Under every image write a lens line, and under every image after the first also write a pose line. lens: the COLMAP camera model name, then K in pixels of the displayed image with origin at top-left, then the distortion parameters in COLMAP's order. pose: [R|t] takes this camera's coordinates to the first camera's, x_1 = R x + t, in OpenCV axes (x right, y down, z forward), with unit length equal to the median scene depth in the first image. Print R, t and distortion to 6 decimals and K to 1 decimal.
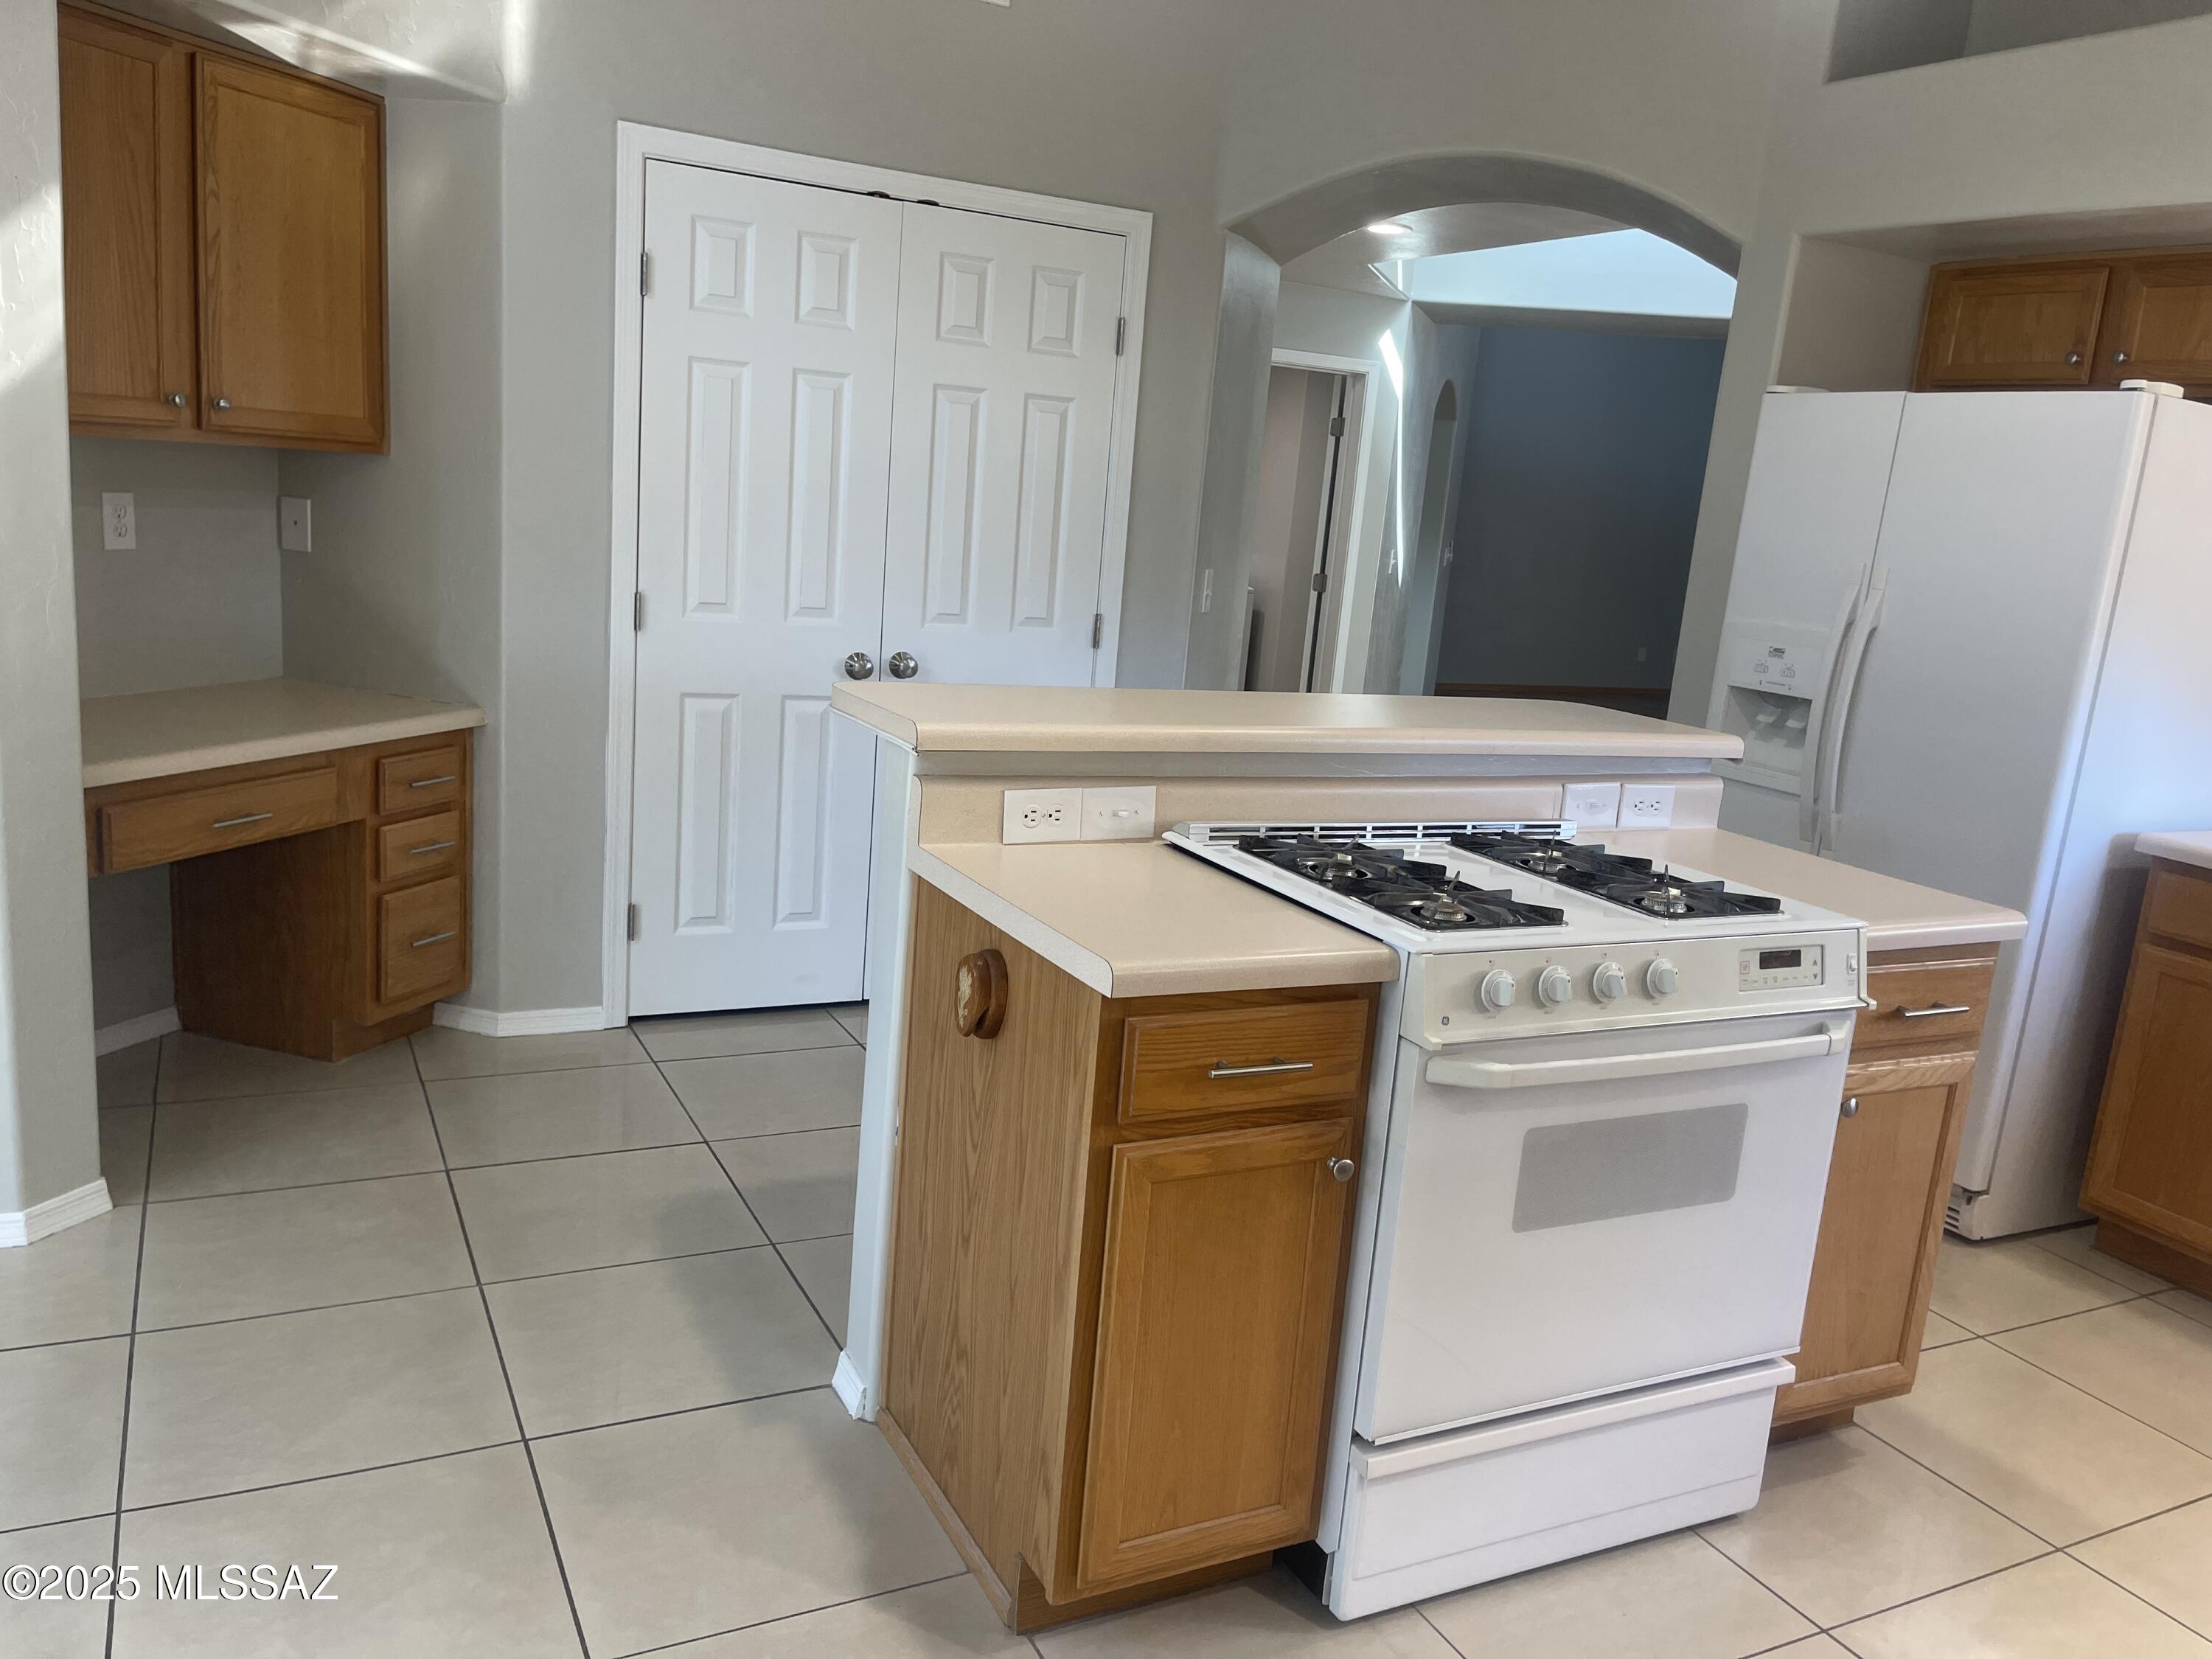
lens RADIAL K [[1647.3, 0, 1128.5], [0, 1647.3, 832.3], [0, 0, 1]] dist [0.044585, -0.078721]
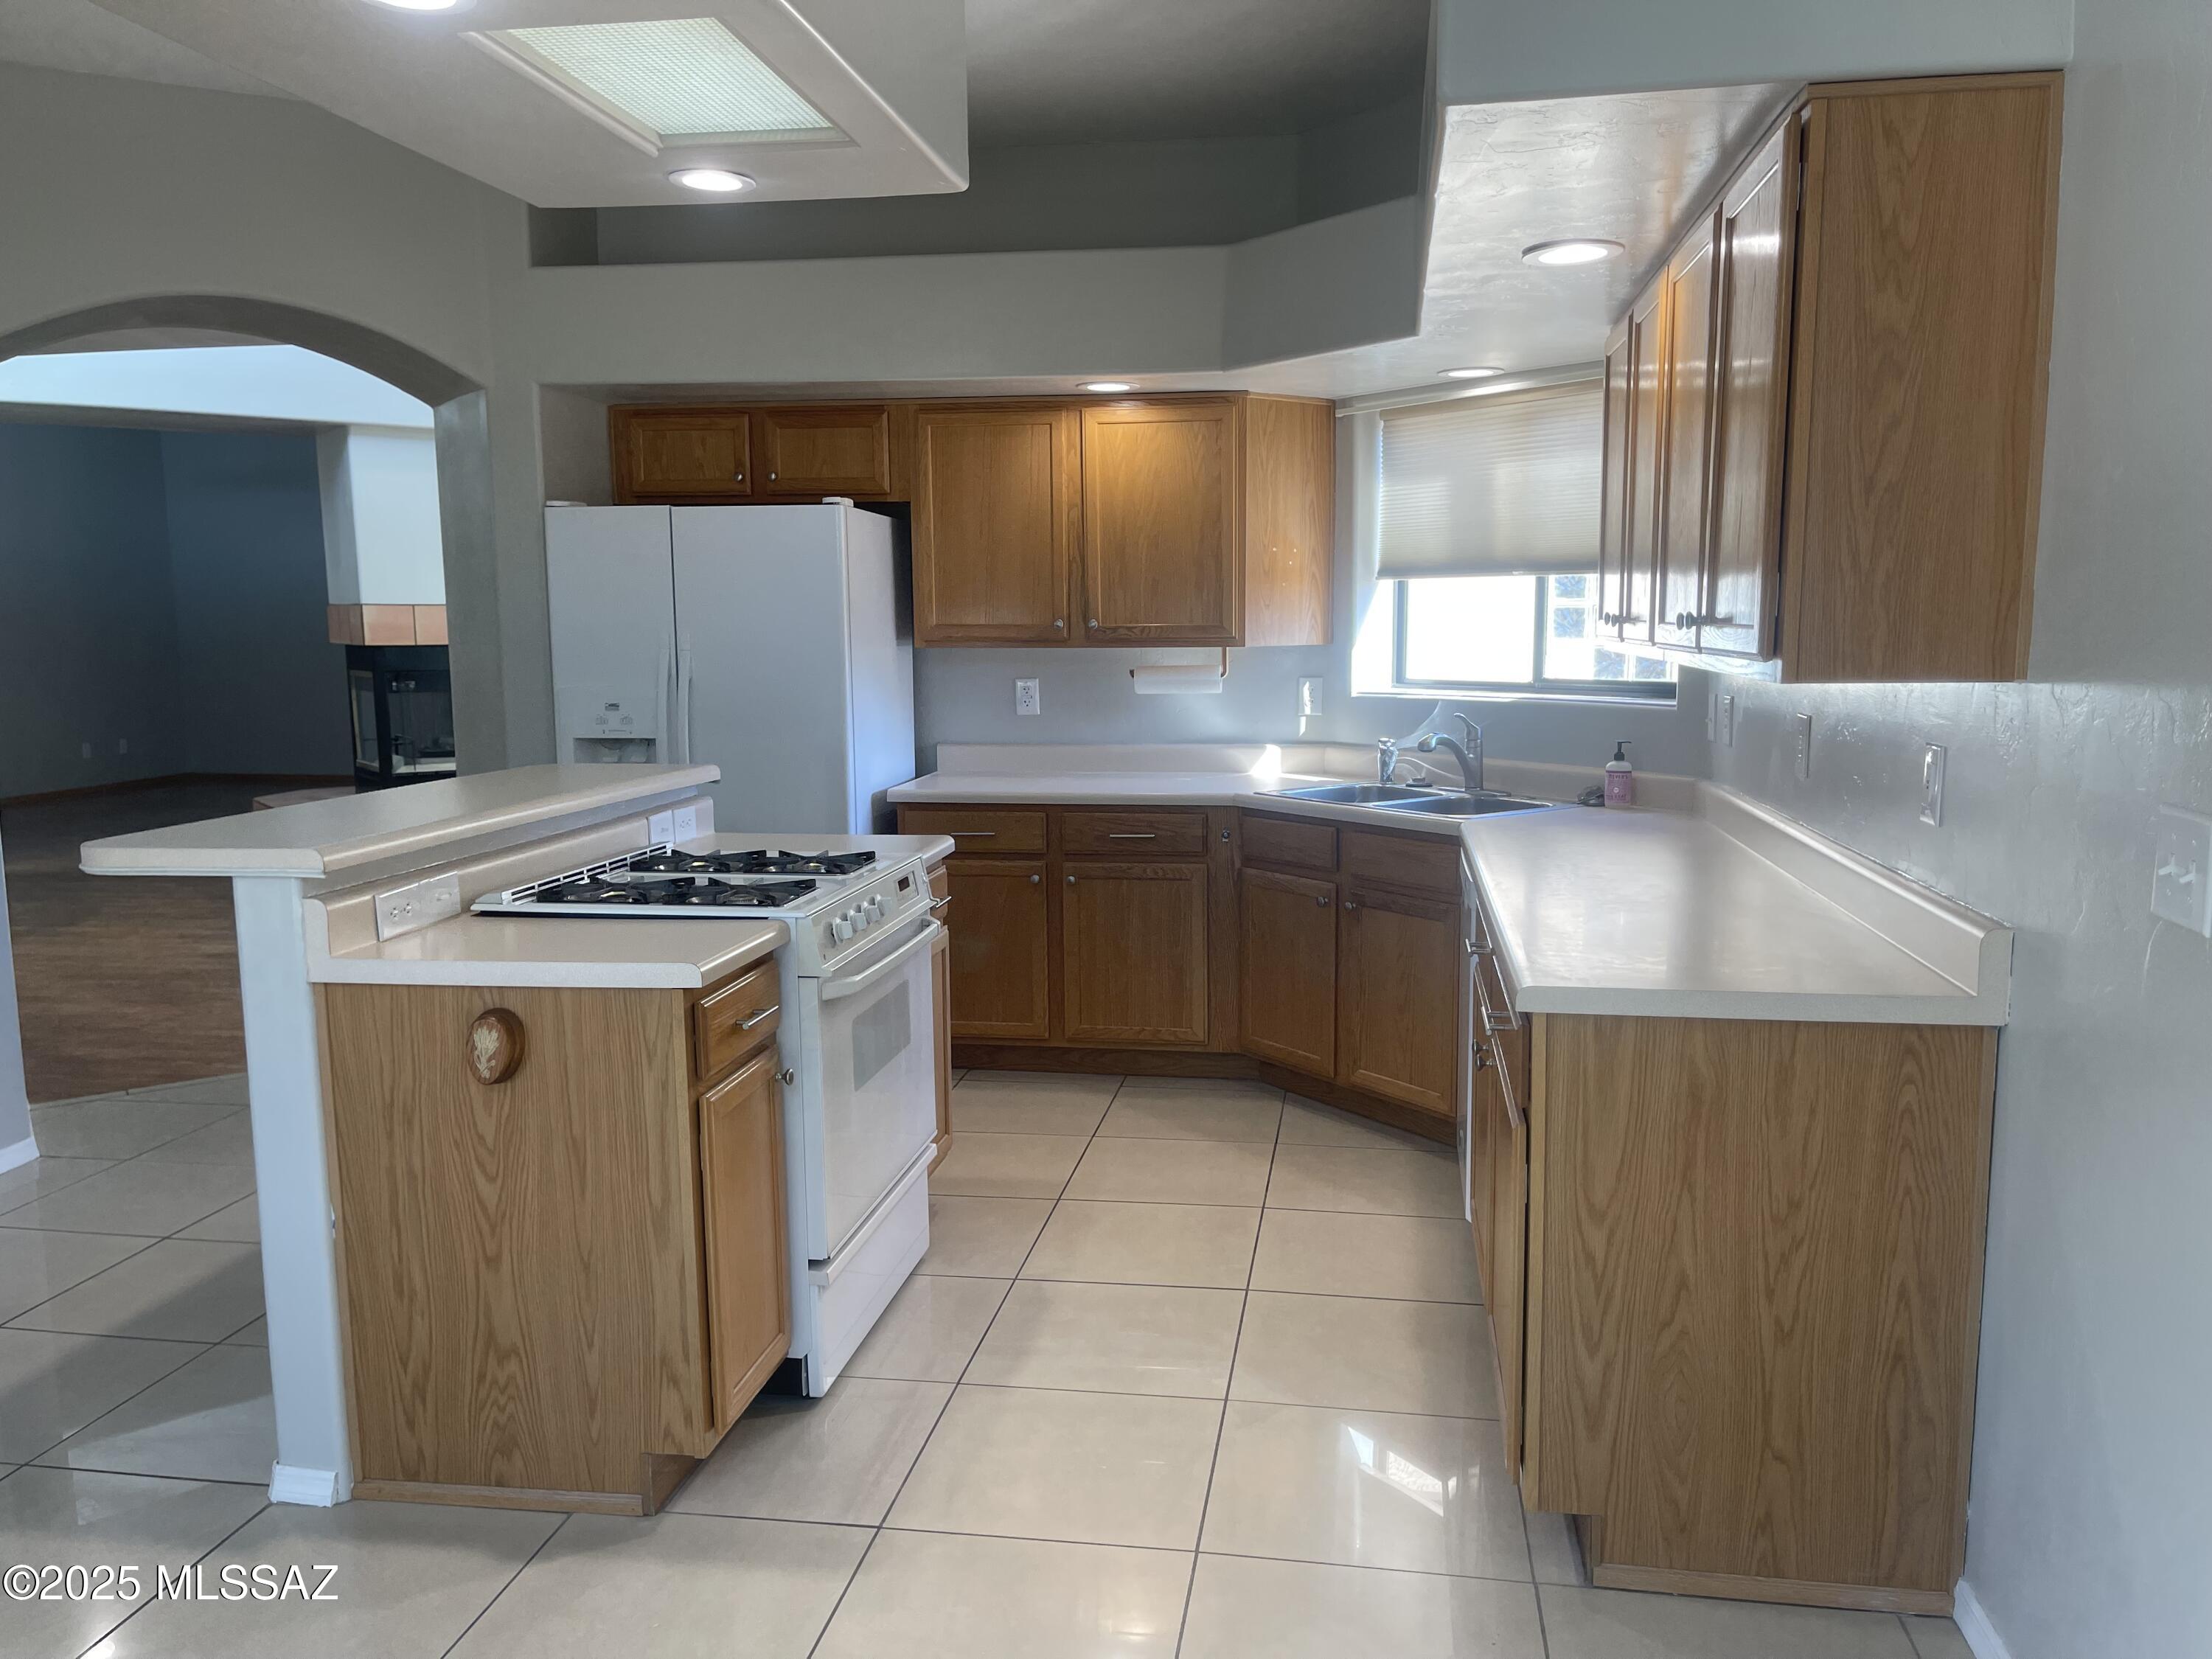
lens RADIAL K [[1647.3, 0, 1128.5], [0, 1647.3, 832.3], [0, 0, 1]] dist [0.044585, -0.078721]
pose [[0.567055, -0.187859, 0.801971, -0.659726], [0.213562, 0.973881, 0.077123, -0.042535], [-0.795513, 0.127538, 0.592363, -0.098798]]
